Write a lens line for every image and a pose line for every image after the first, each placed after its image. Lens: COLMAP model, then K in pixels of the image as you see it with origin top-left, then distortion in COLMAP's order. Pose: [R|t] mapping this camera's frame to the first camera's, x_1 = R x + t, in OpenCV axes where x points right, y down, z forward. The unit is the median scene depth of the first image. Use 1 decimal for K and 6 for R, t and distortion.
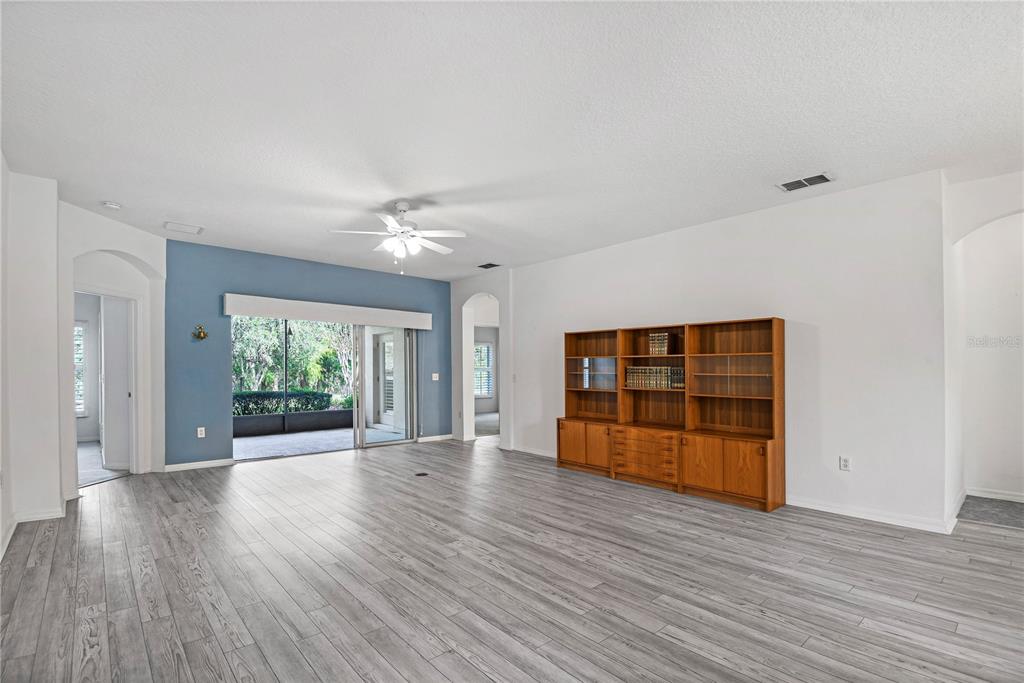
lens RADIAL K [[470.7, 0, 512.7], [0, 470.7, 368.1], [0, 0, 1]] dist [0.000640, 0.000053]
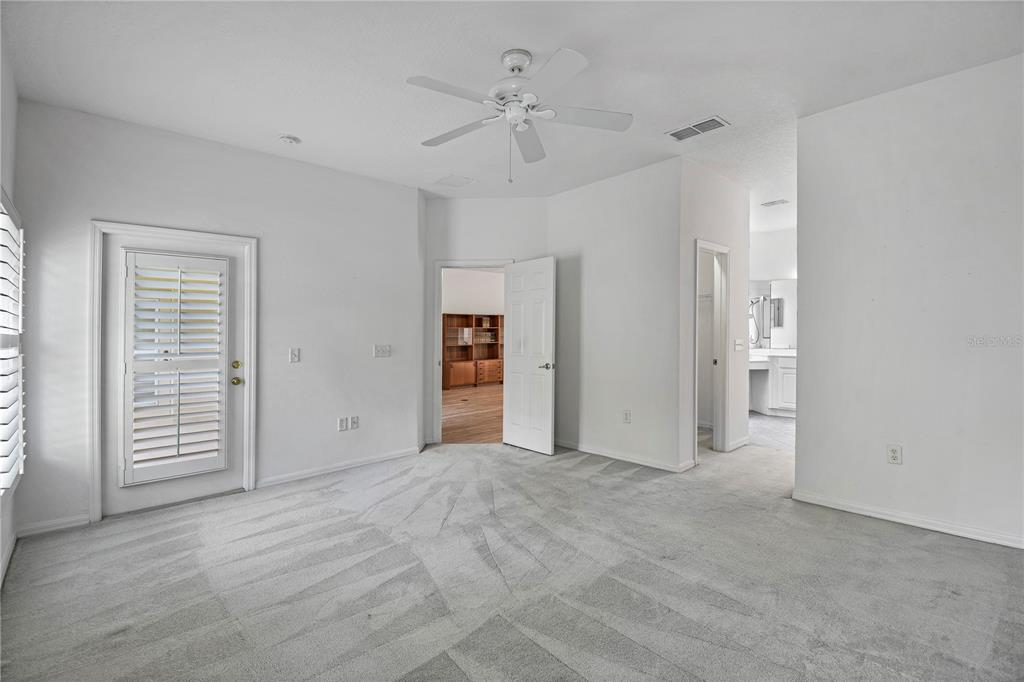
lens RADIAL K [[466.2, 0, 505.5], [0, 466.2, 339.1], [0, 0, 1]] dist [0.000458, -0.000135]
pose [[-0.009319, -0.011290, 0.999893, -1.795614], [0.003738, 0.999929, 0.011325, 0.001731], [-0.999950, 0.003843, -0.009276, 0.876111]]
